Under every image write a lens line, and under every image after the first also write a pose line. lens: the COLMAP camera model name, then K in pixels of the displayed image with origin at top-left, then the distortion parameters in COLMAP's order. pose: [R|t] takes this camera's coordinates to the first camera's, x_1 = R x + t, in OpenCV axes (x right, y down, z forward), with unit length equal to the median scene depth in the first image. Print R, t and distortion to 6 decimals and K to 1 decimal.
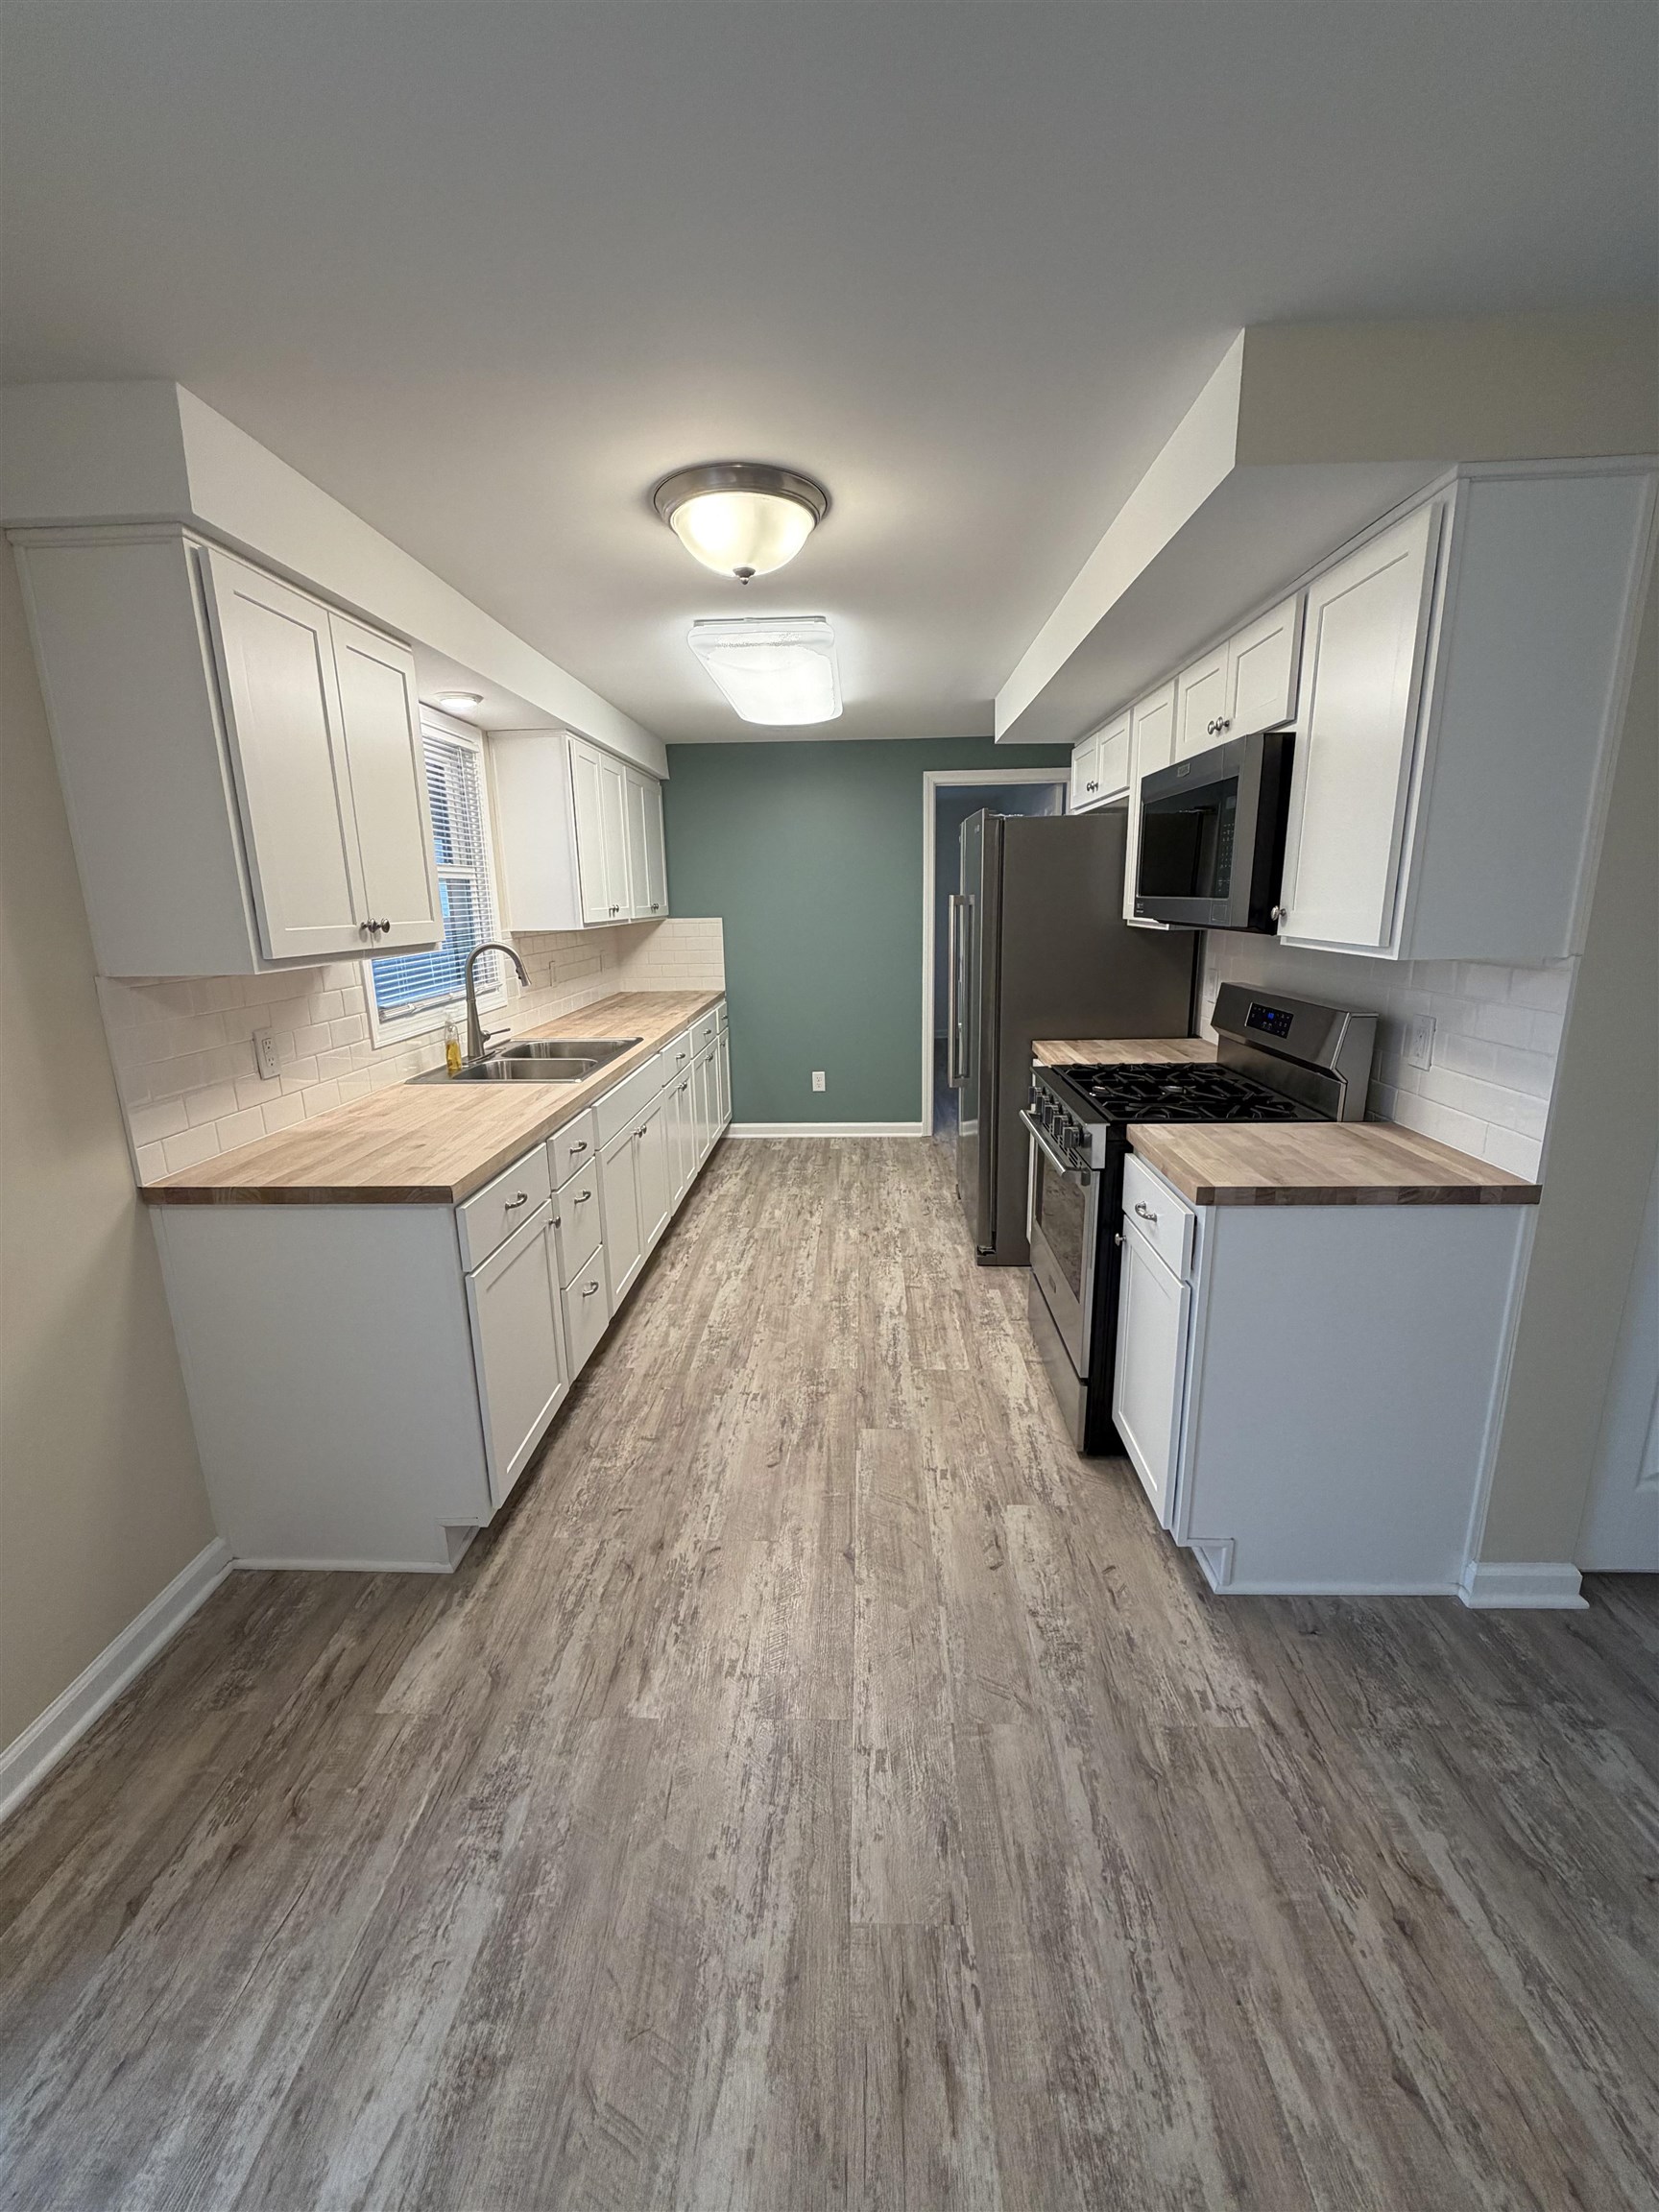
lens RADIAL K [[879.7, 0, 823.5], [0, 879.7, 1094.7], [0, 0, 1]] dist [0.000606, 0.000297]
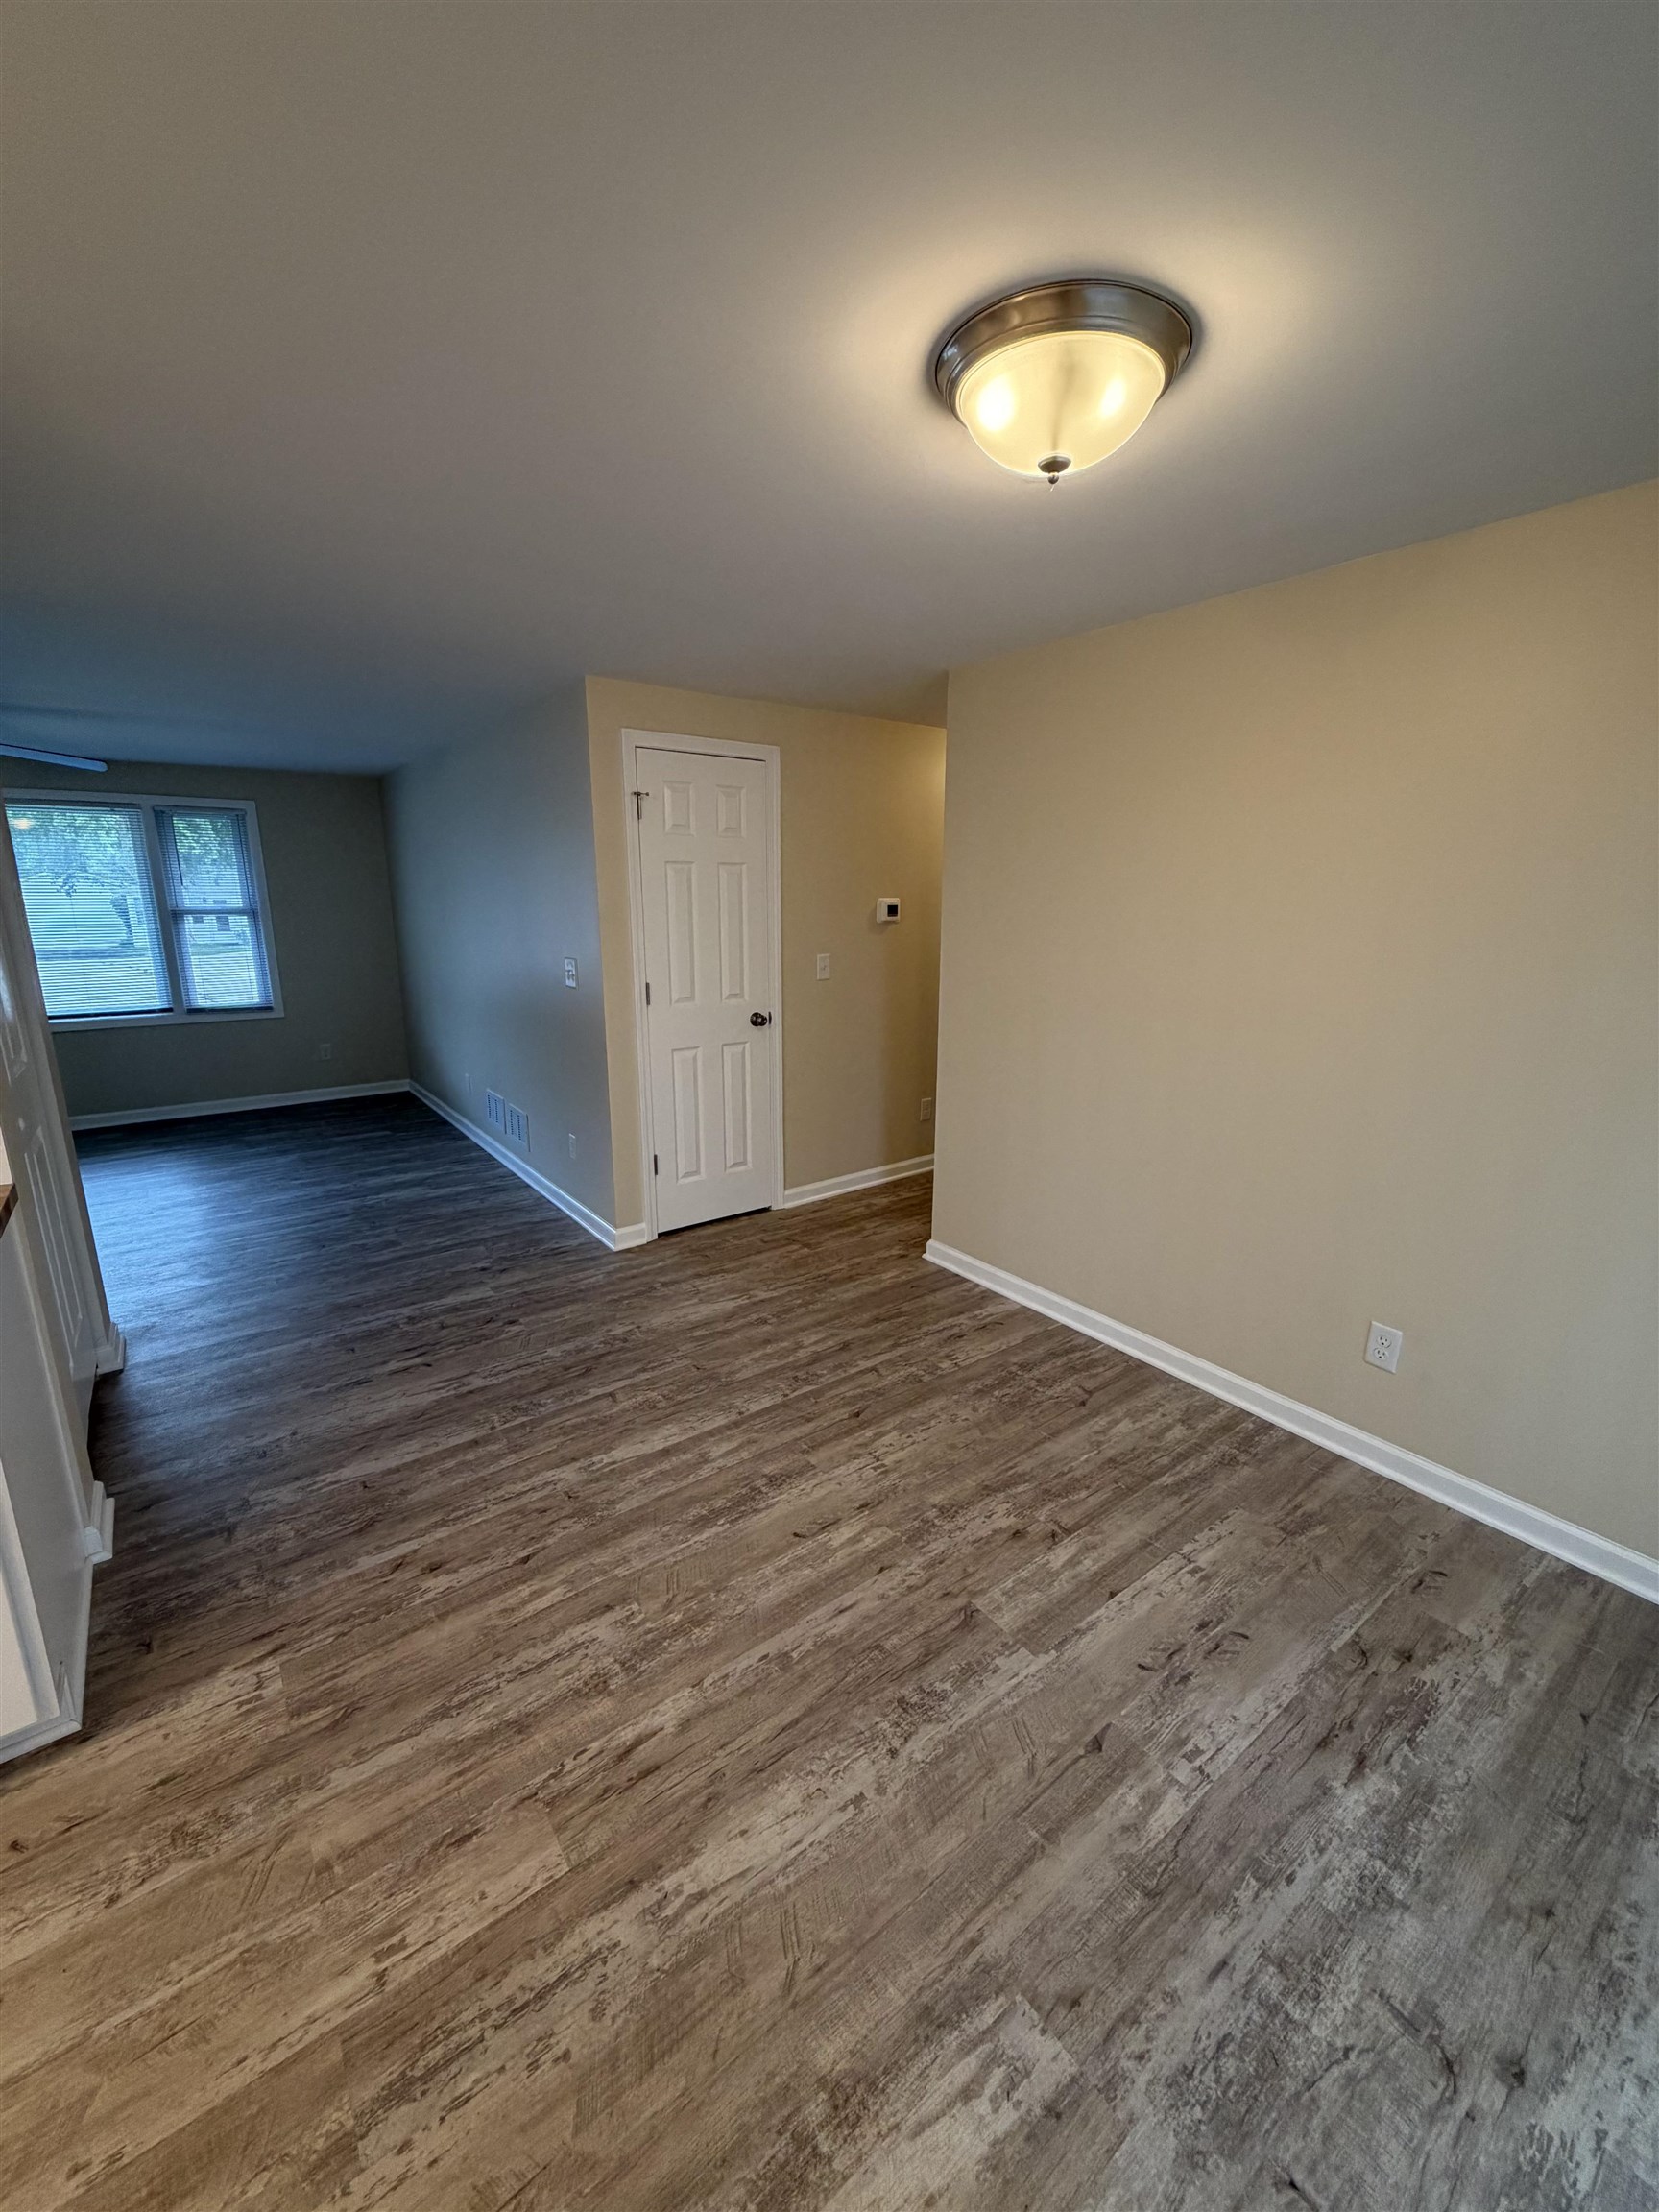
lens RADIAL K [[879.7, 0, 823.5], [0, 879.7, 1094.7], [0, 0, 1]] dist [0.000606, 0.000297]
pose [[-0.625851, -0.158119, 0.763747, -0.769533], [0.183141, 0.922062, 0.340970, -0.225828], [-0.758136, 0.353270, -0.548115, 0.936191]]
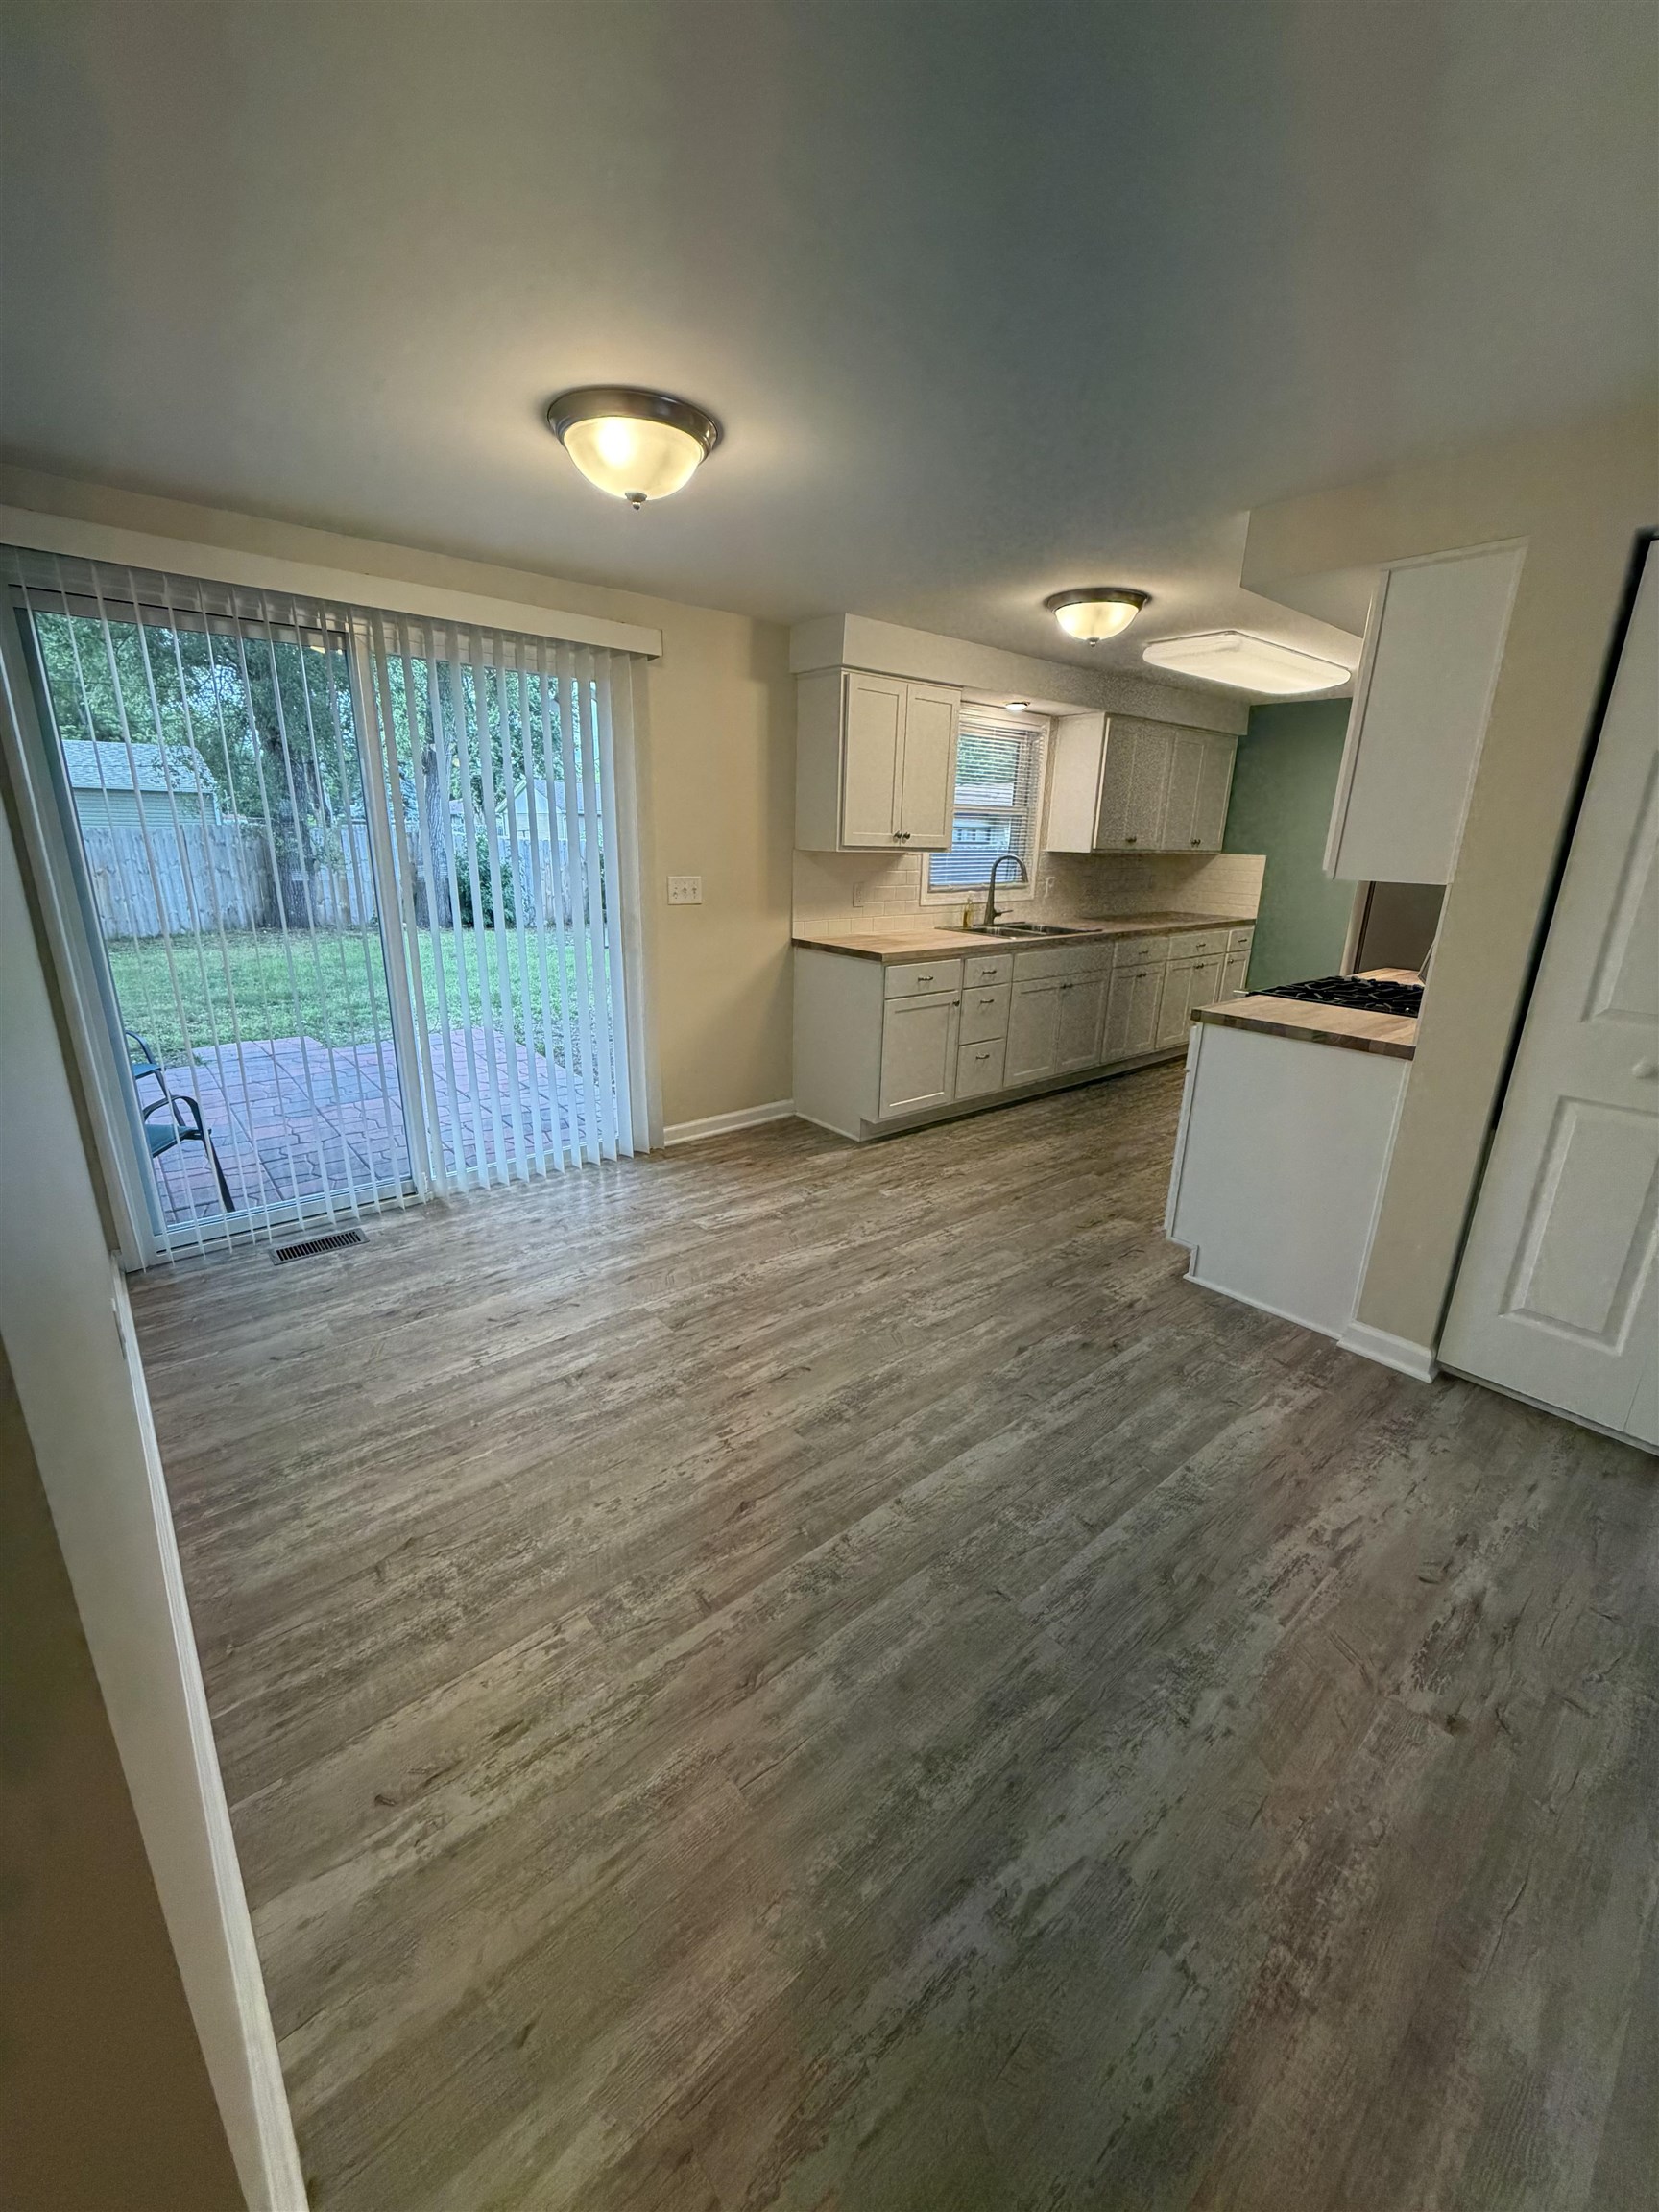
lens RADIAL K [[879.7, 0, 823.5], [0, 879.7, 1094.7], [0, 0, 1]] dist [0.000606, 0.000297]
pose [[0.672868, 0.246500, -0.697486, 1.381046], [-0.201258, 0.968286, 0.148049, 0.185079], [0.711859, 0.040757, 0.701139, -0.798149]]
